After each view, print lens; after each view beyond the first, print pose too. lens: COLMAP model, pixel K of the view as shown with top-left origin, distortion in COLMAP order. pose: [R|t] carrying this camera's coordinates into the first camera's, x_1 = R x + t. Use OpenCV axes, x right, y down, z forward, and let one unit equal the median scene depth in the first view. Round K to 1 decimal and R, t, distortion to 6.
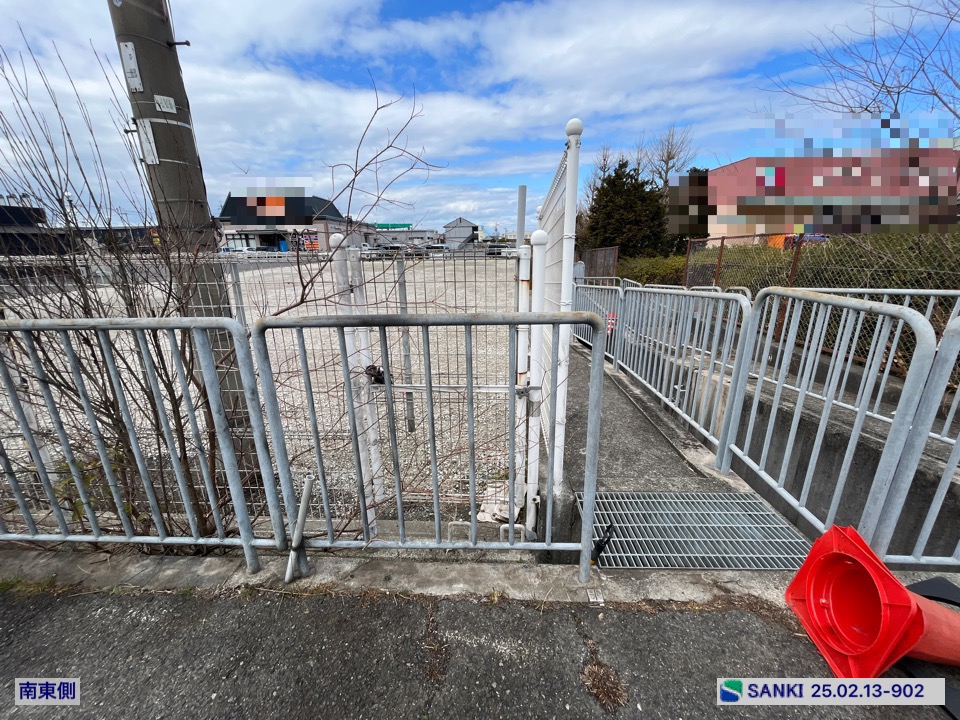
lens RADIAL K [[388.1, 0, 480.2], [0, 388.1, 362.6], [0, 0, 1]] dist [-0.003255, -0.000502]
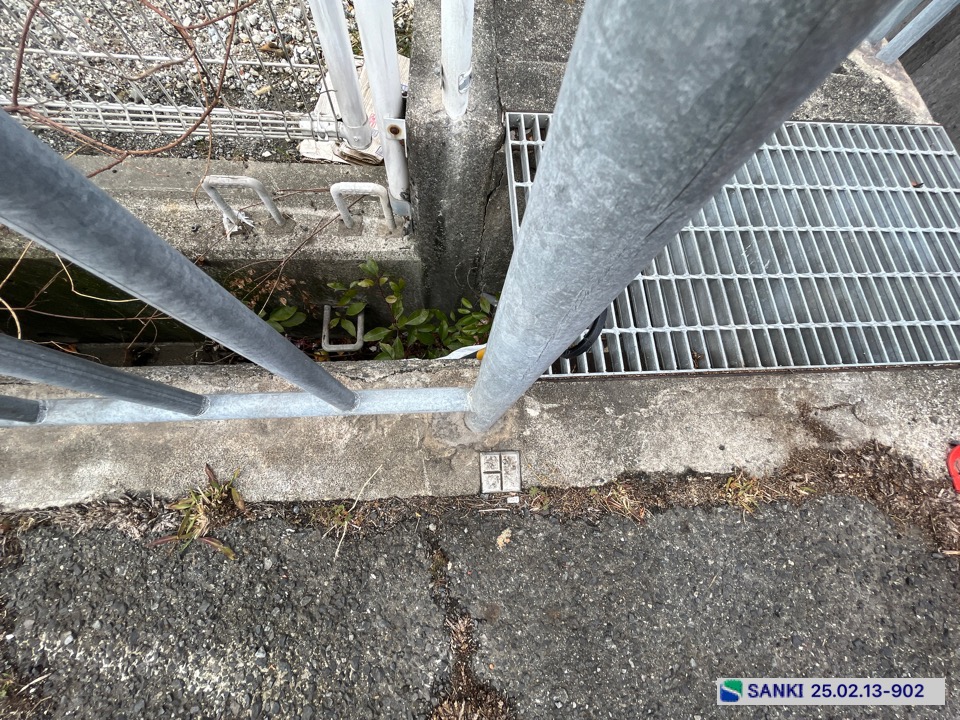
lens RADIAL K [[388.1, 0, 472.8], [0, 388.1, 361.3], [0, 0, 1]] dist [-0.003255, -0.000502]
pose [[0.992831, -0.049764, 0.108672, 0.237509], [-0.063760, 0.548522, 0.833702, 0.239422], [-0.101097, -0.834654, 0.541417, 0.895495]]
